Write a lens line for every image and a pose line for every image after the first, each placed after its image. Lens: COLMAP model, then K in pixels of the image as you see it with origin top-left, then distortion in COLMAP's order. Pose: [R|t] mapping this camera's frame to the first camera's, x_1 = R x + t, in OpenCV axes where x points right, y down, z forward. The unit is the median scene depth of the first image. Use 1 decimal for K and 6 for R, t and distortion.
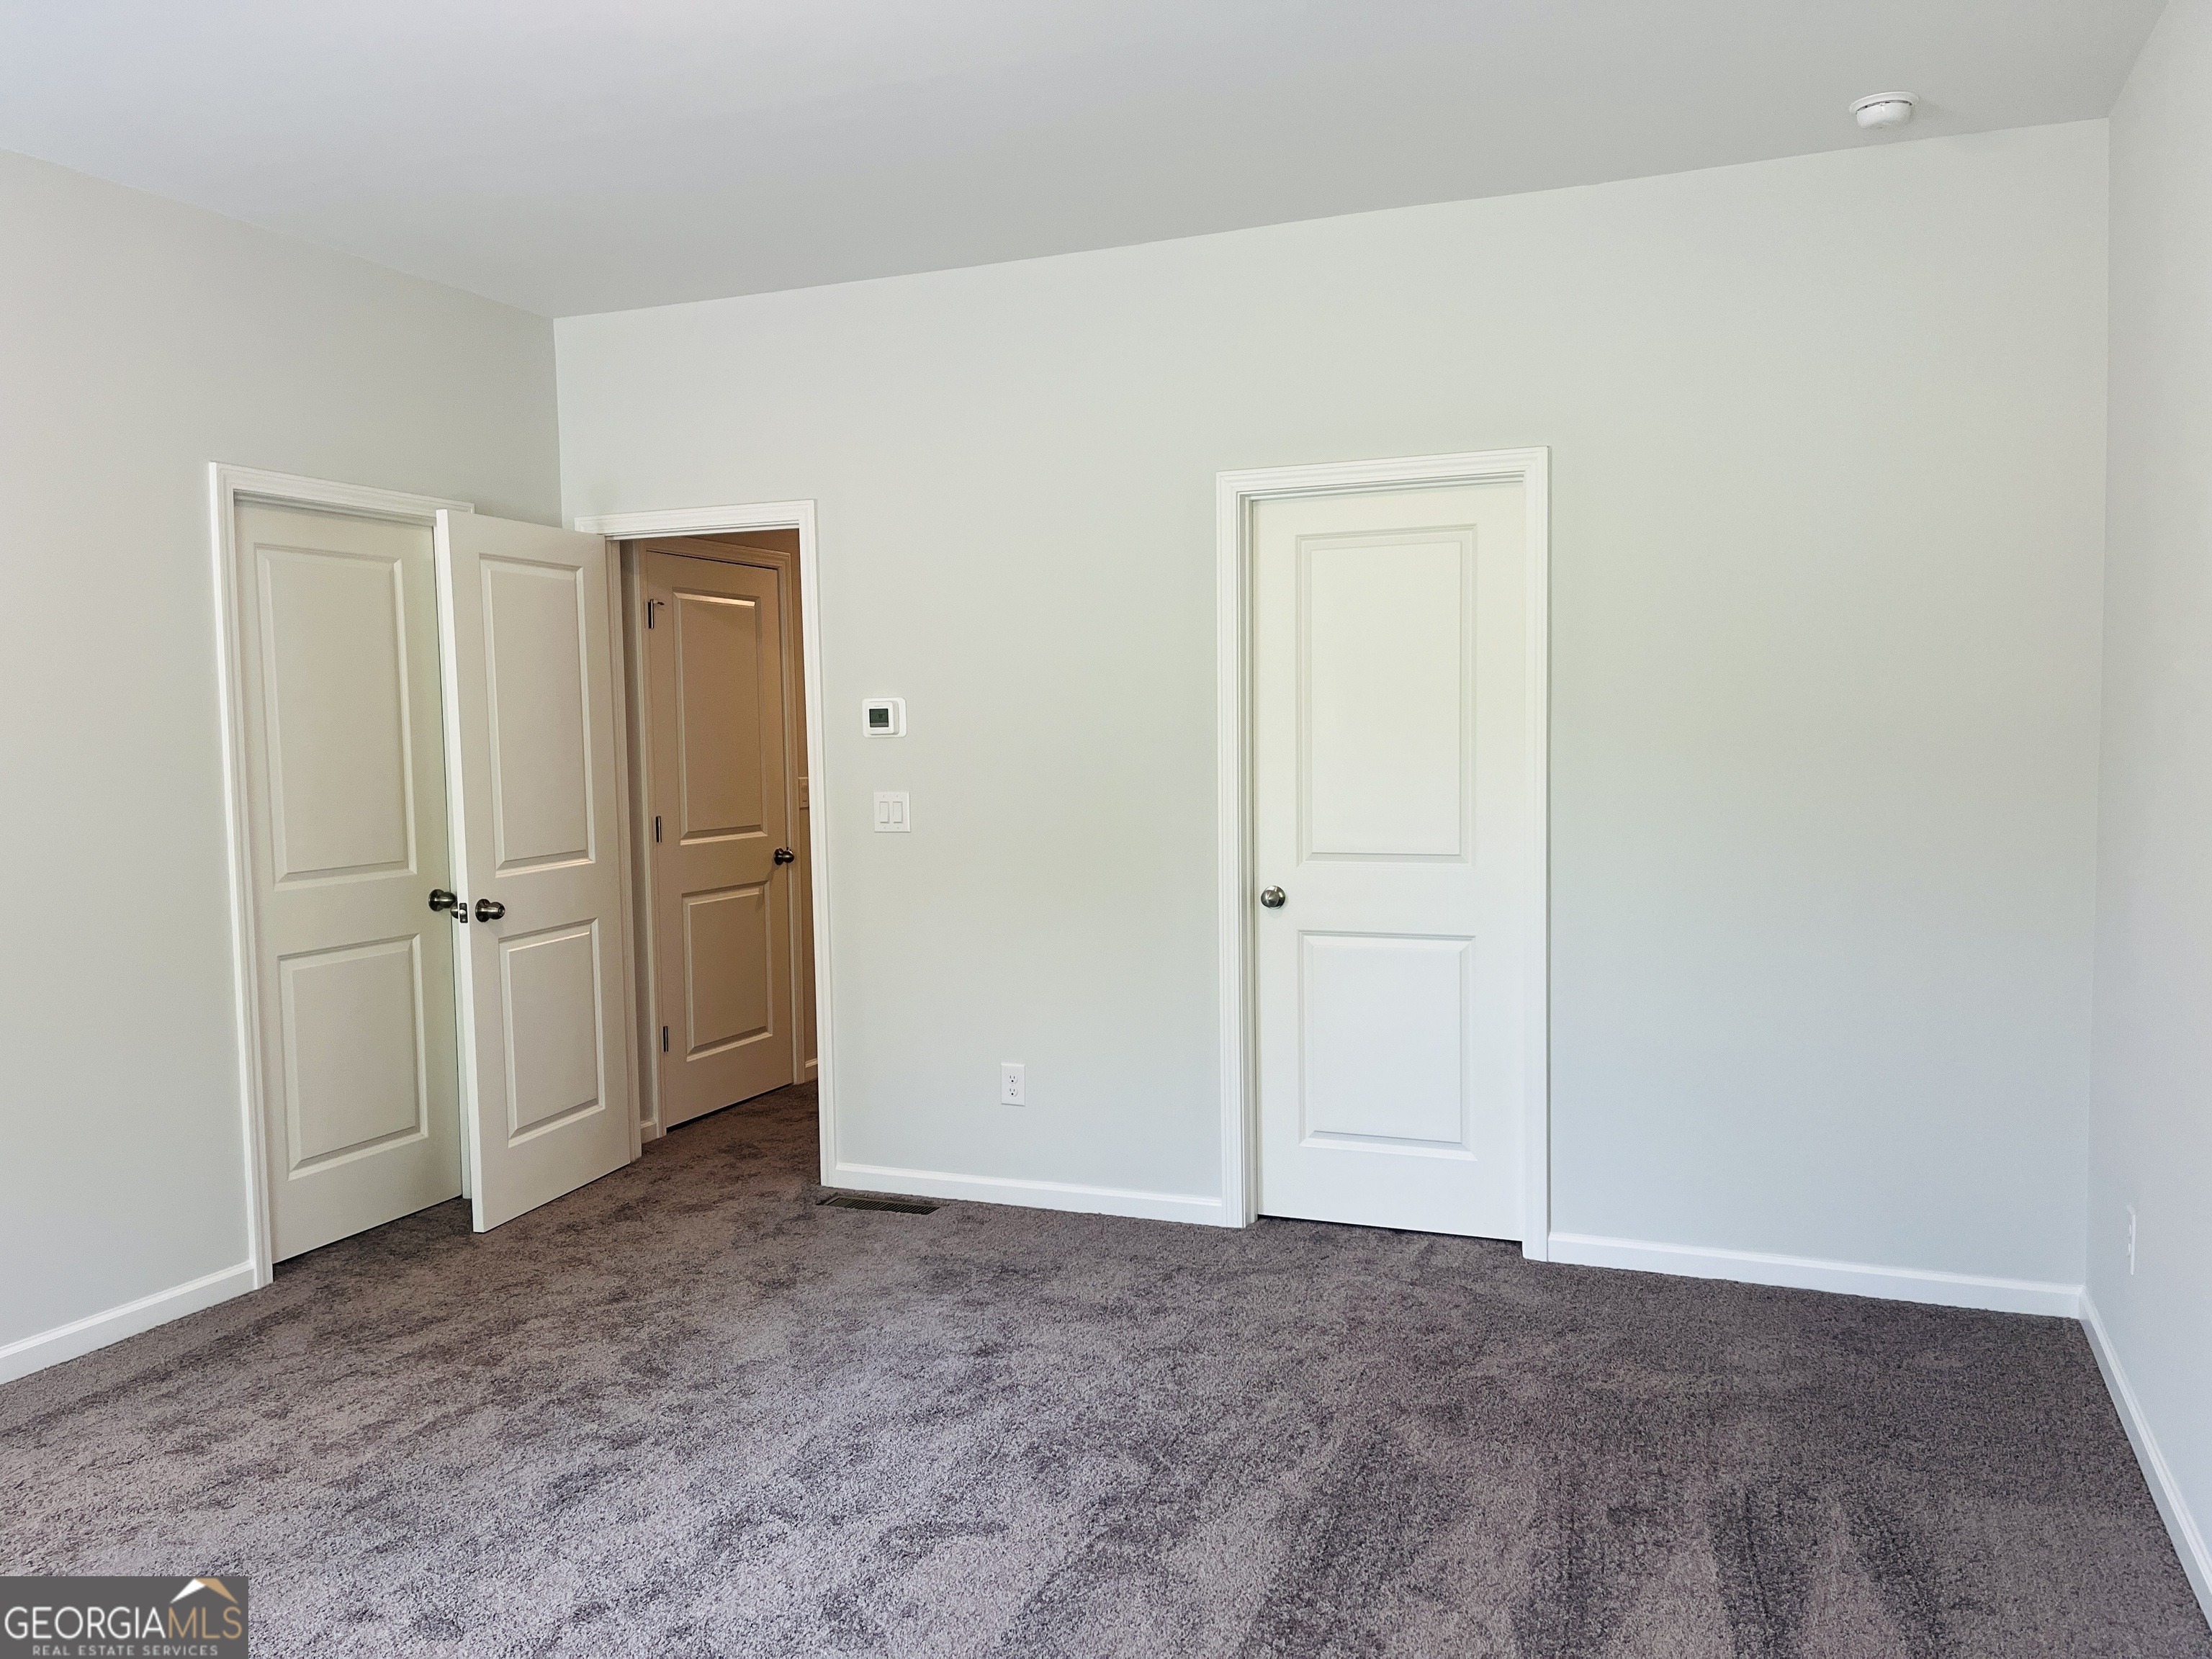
lens RADIAL K [[1644.5, 0, 1118.0], [0, 1644.5, 818.1], [0, 0, 1]] dist [0.088802, -0.131664]
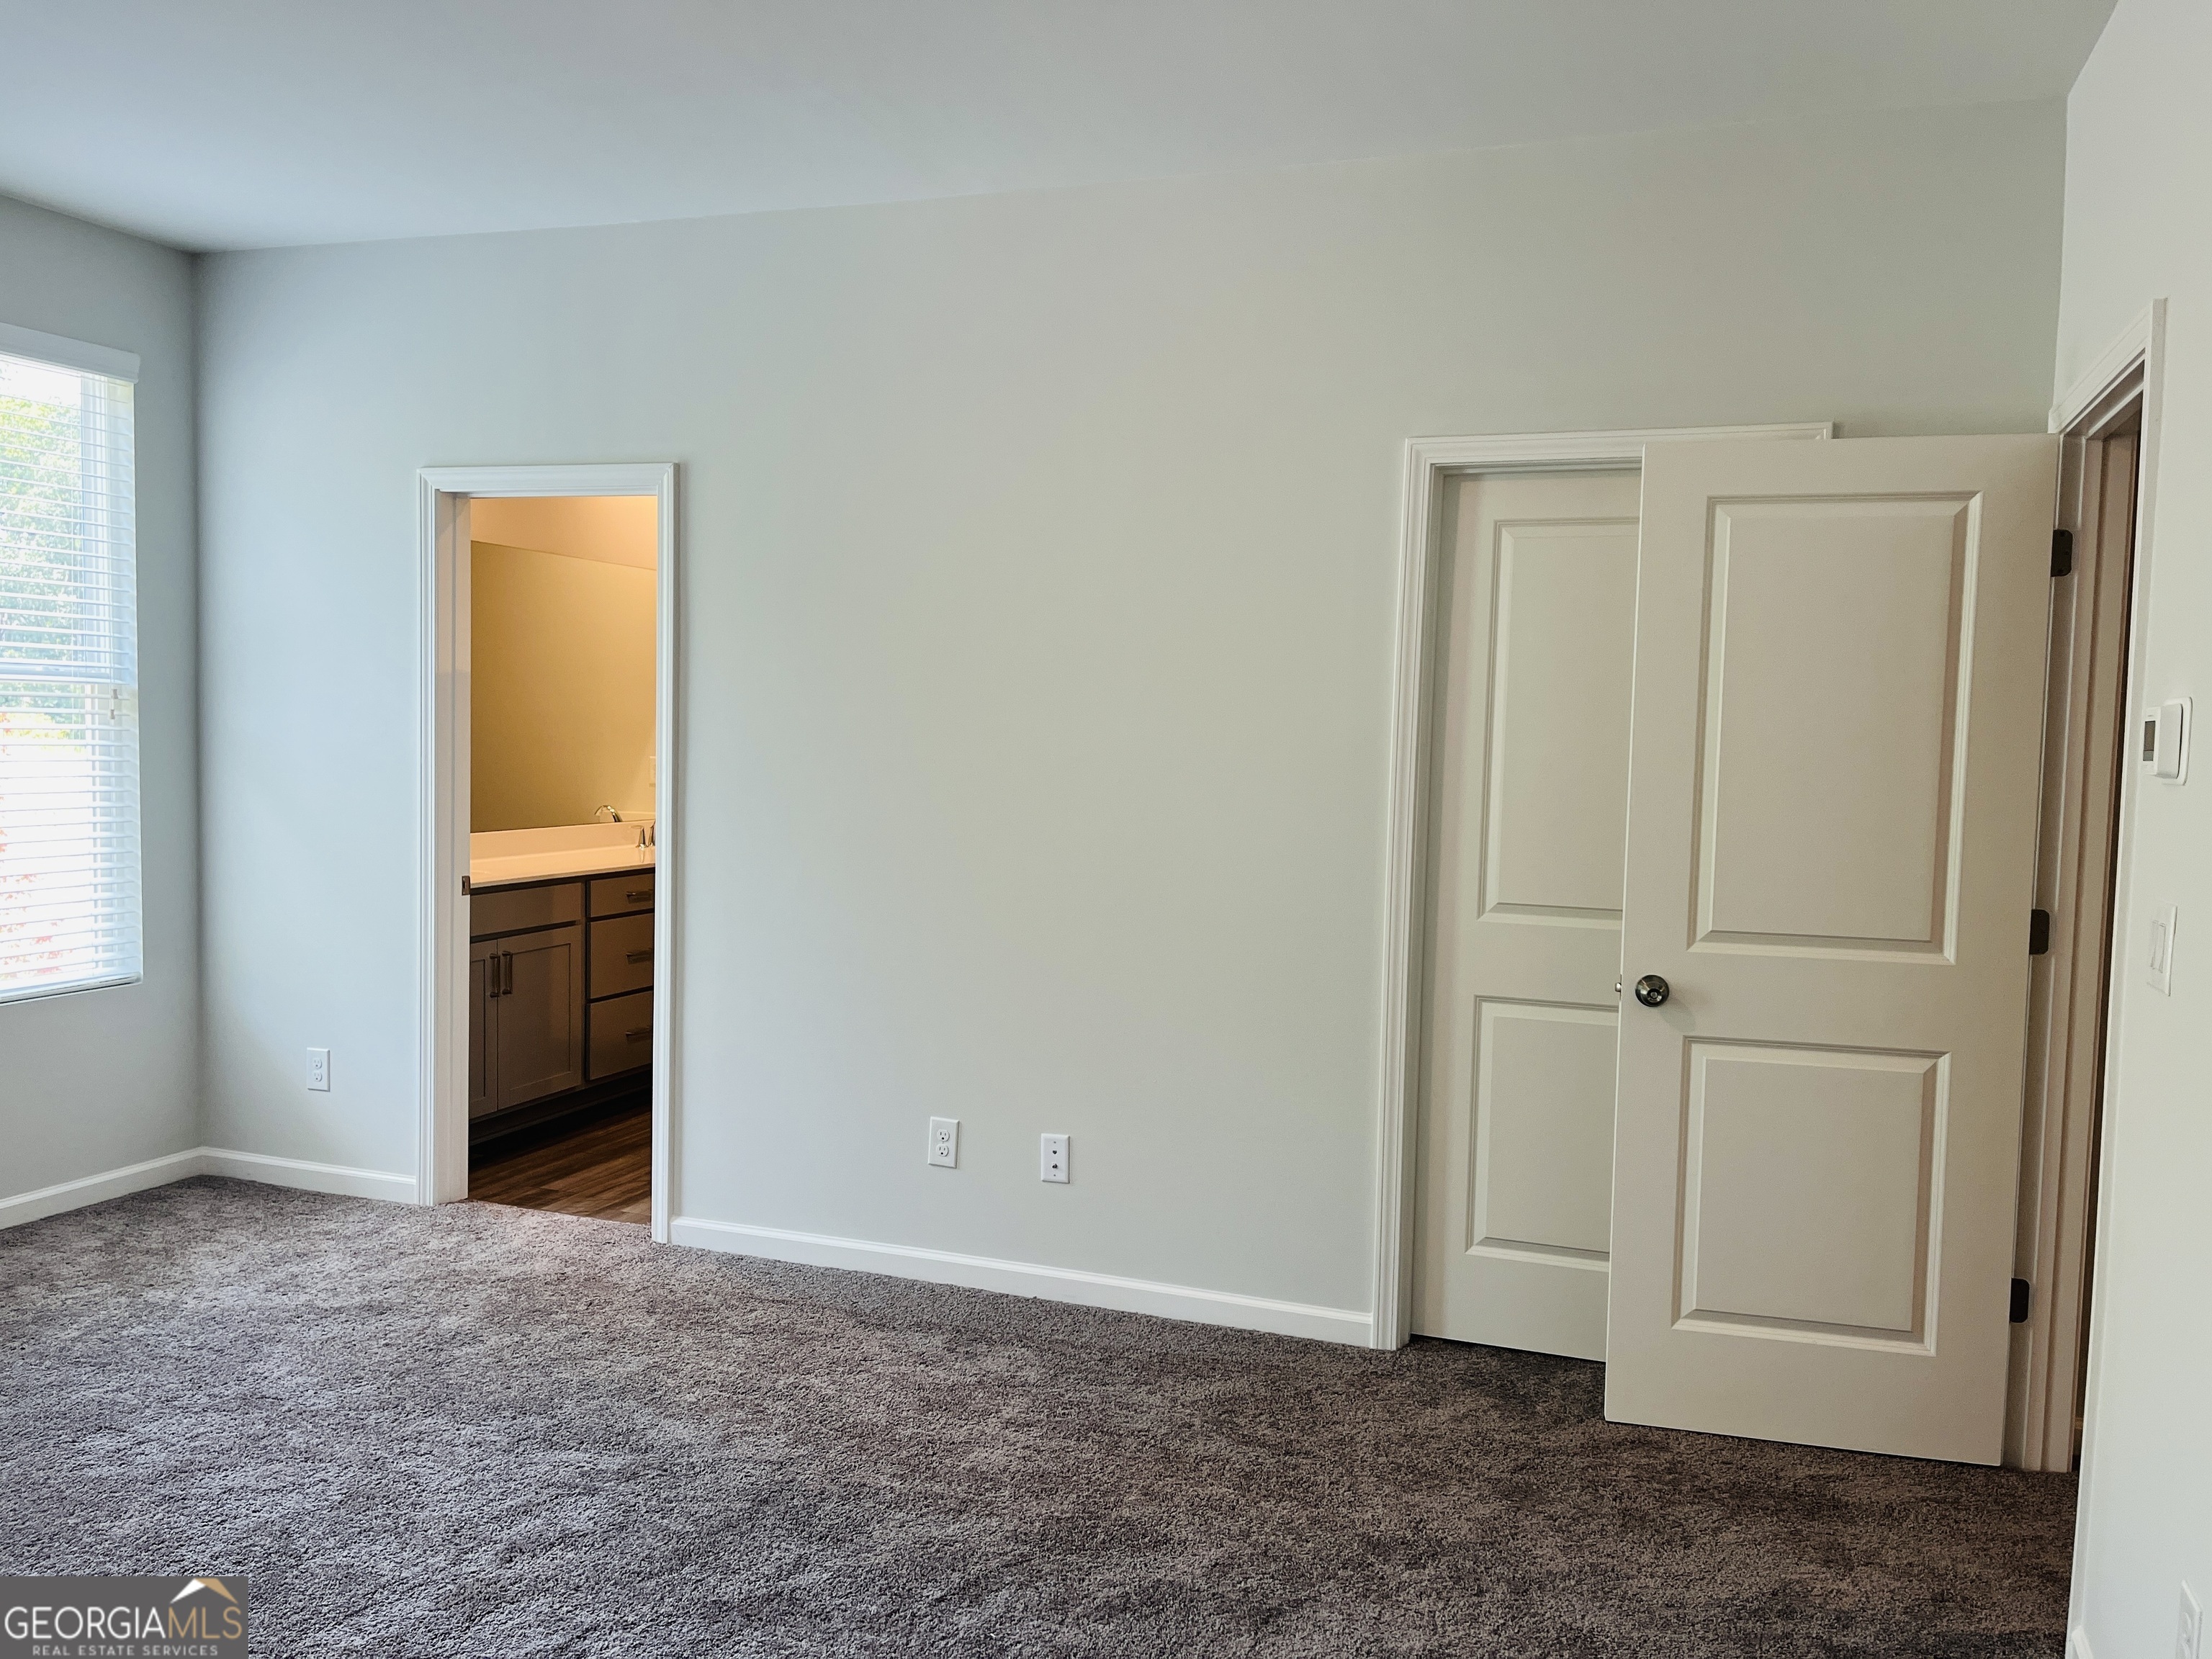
lens RADIAL K [[1661.6, 0, 1053.6], [0, 1661.6, 817.5], [0, 0, 1]] dist [0.134025, -0.138290]
pose [[0.043067, 0.069009, -0.996686, 0.344552], [-0.083374, 0.994380, 0.065246, -0.046809], [0.995587, 0.080288, 0.048579, 0.703877]]
